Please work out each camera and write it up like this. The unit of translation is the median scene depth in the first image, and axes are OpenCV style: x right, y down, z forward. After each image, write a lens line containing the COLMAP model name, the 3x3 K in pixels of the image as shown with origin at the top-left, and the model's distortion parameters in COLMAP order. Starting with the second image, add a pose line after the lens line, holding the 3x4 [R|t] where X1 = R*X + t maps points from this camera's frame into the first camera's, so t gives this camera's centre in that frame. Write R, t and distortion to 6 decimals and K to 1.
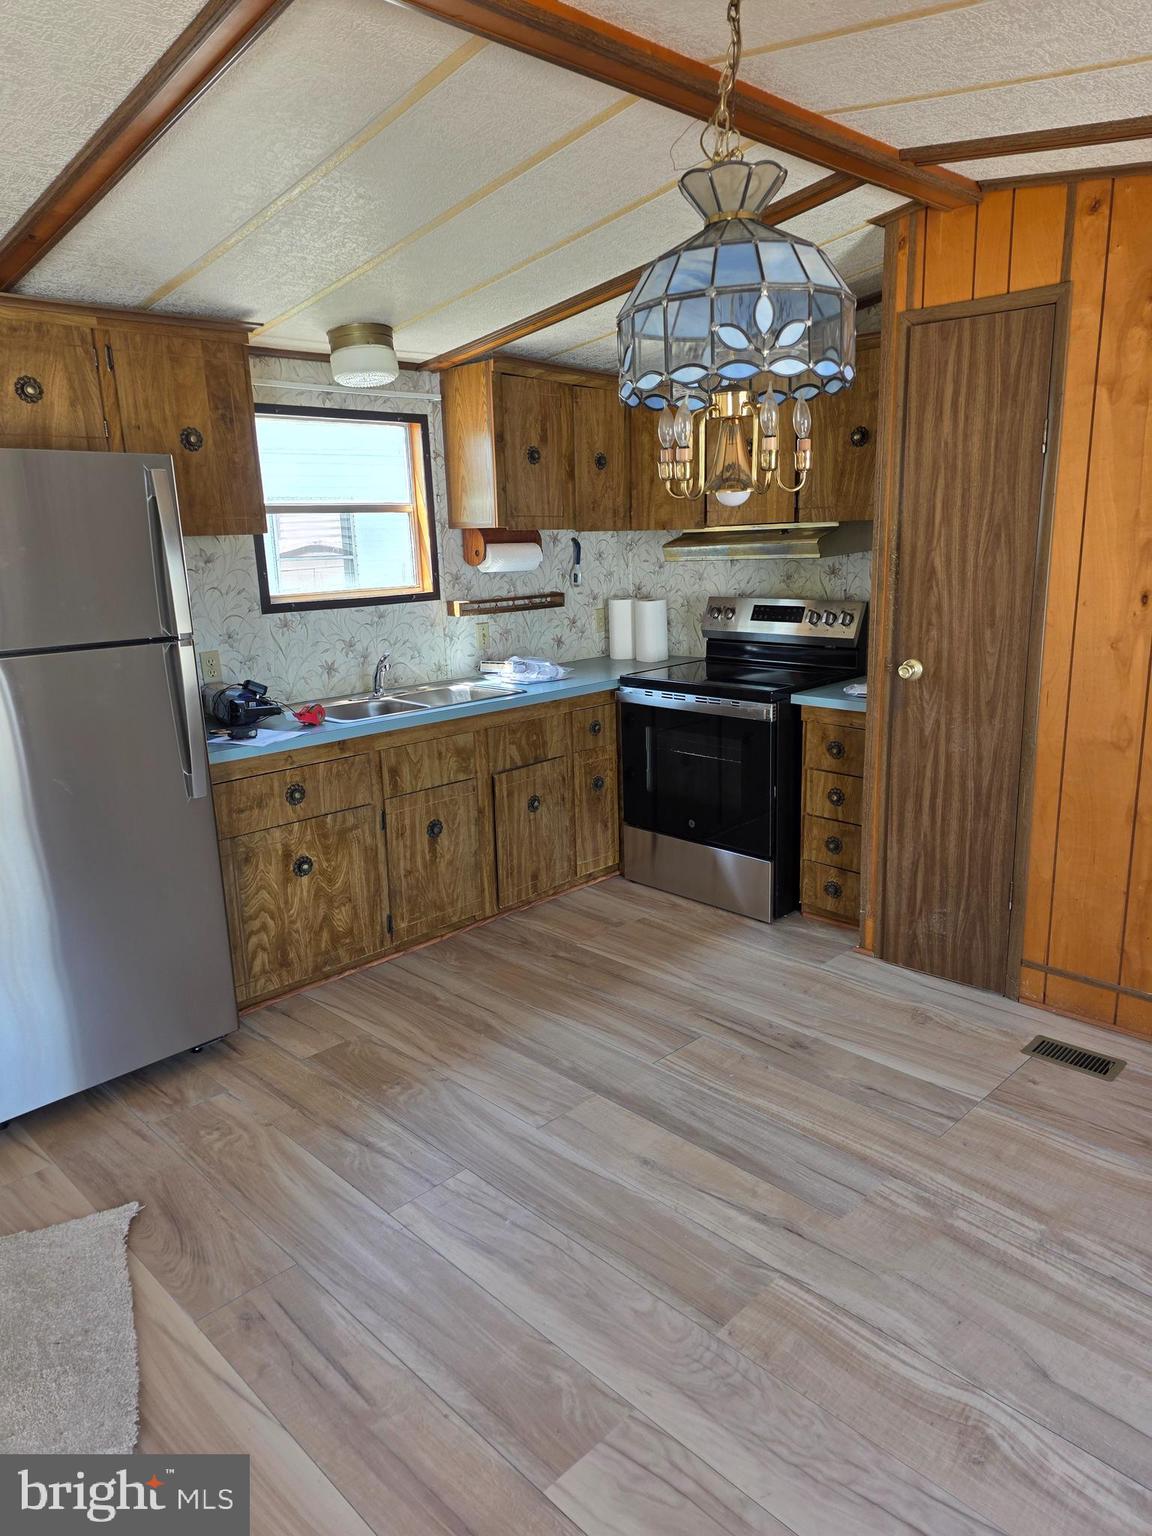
lens RADIAL K [[1029.0, 0, 577.7], [0, 1029.0, 766.6], [0, 0, 1]] dist [0.052790, -0.033665]
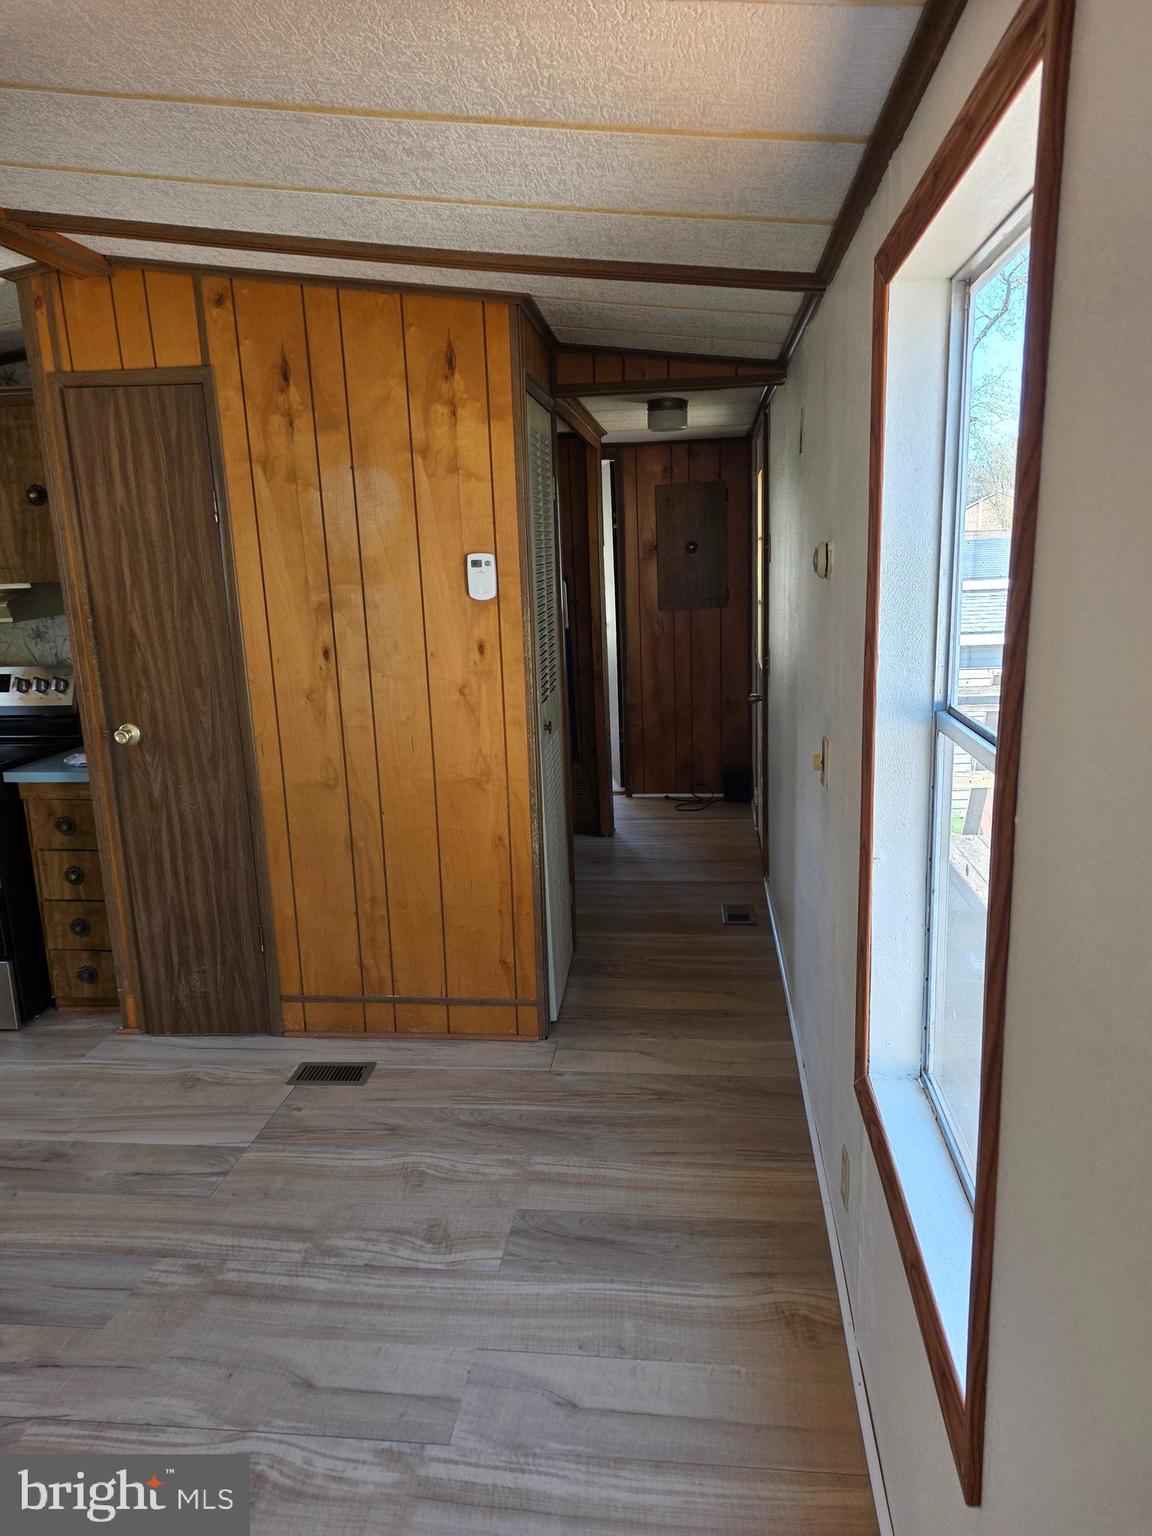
lens RADIAL K [[1029.0, 0, 591.8], [0, 1029.0, 769.9], [0, 0, 1]] dist [0.052790, -0.033665]
pose [[0.776519, -0.126277, 0.617310, 0.055383], [0.153361, 0.988127, 0.009217, -0.002400], [-0.611145, 0.087514, 0.786666, -0.041355]]
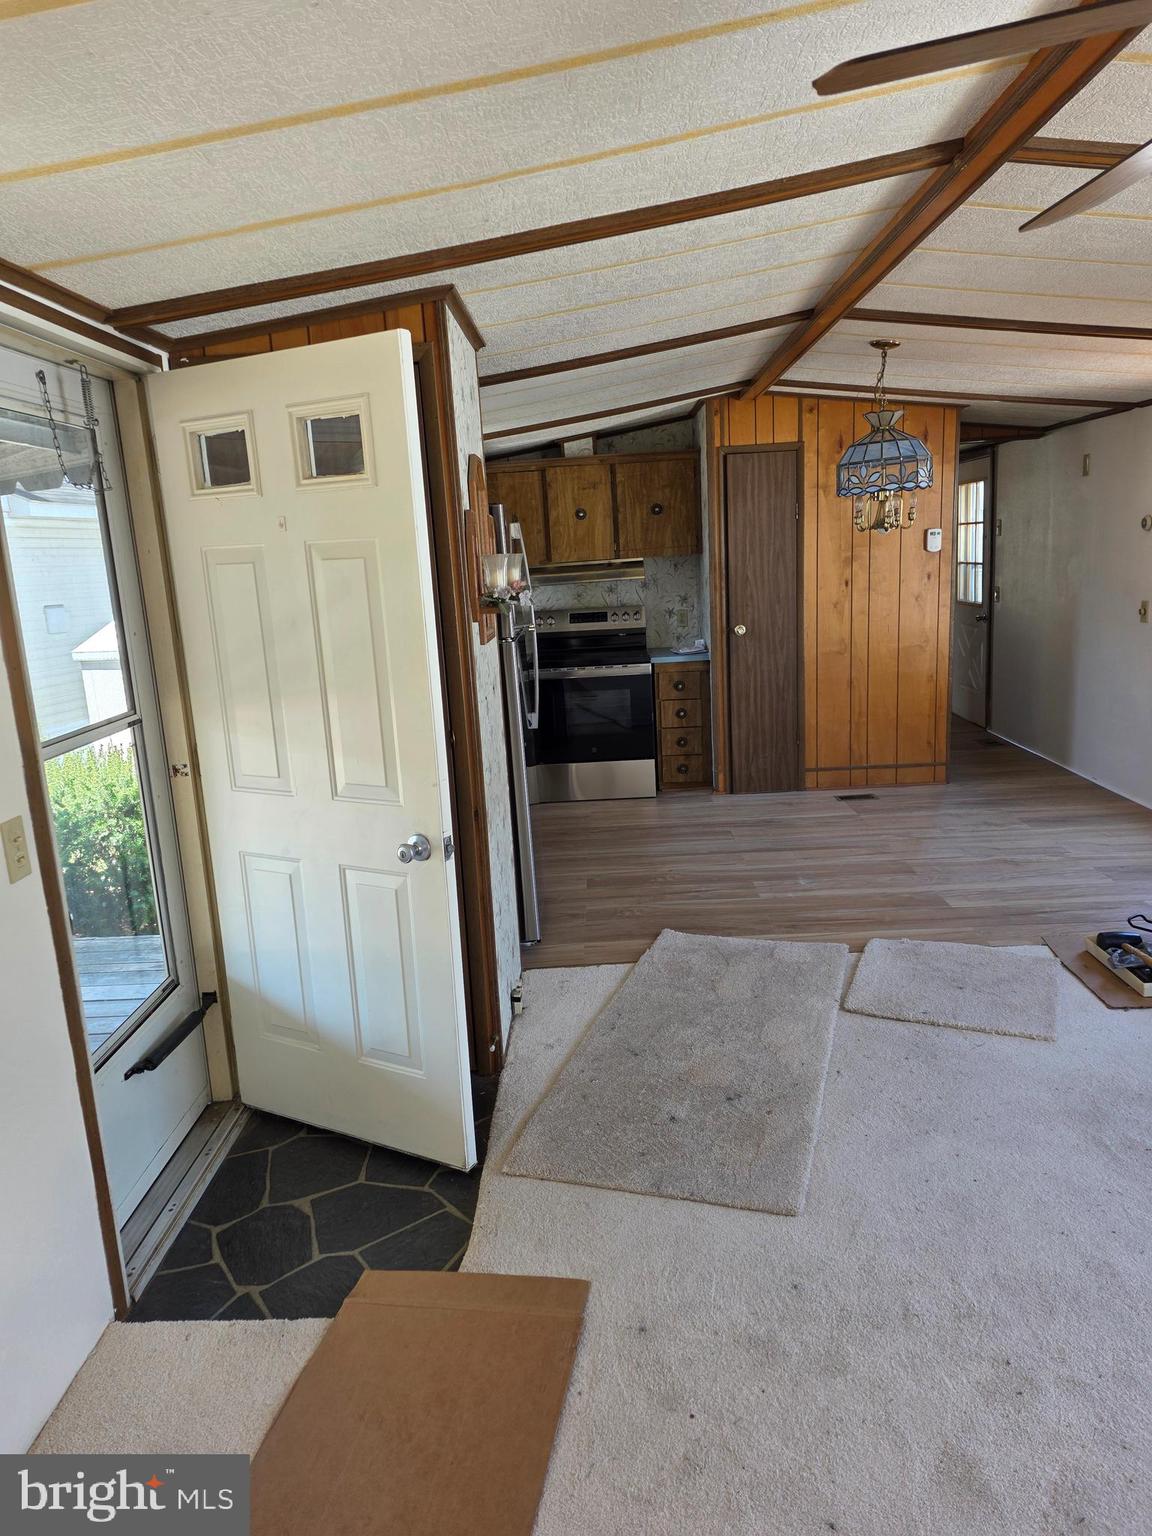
lens RADIAL K [[1029.0, 0, 565.7], [0, 1029.0, 768.5], [0, 0, 1]] dist [0.052790, -0.033665]
pose [[0.721361, -0.151761, 0.675728, -1.310769], [0.195190, 0.980694, 0.011881, 0.075436], [-0.664485, 0.123324, 0.737056, -0.163384]]
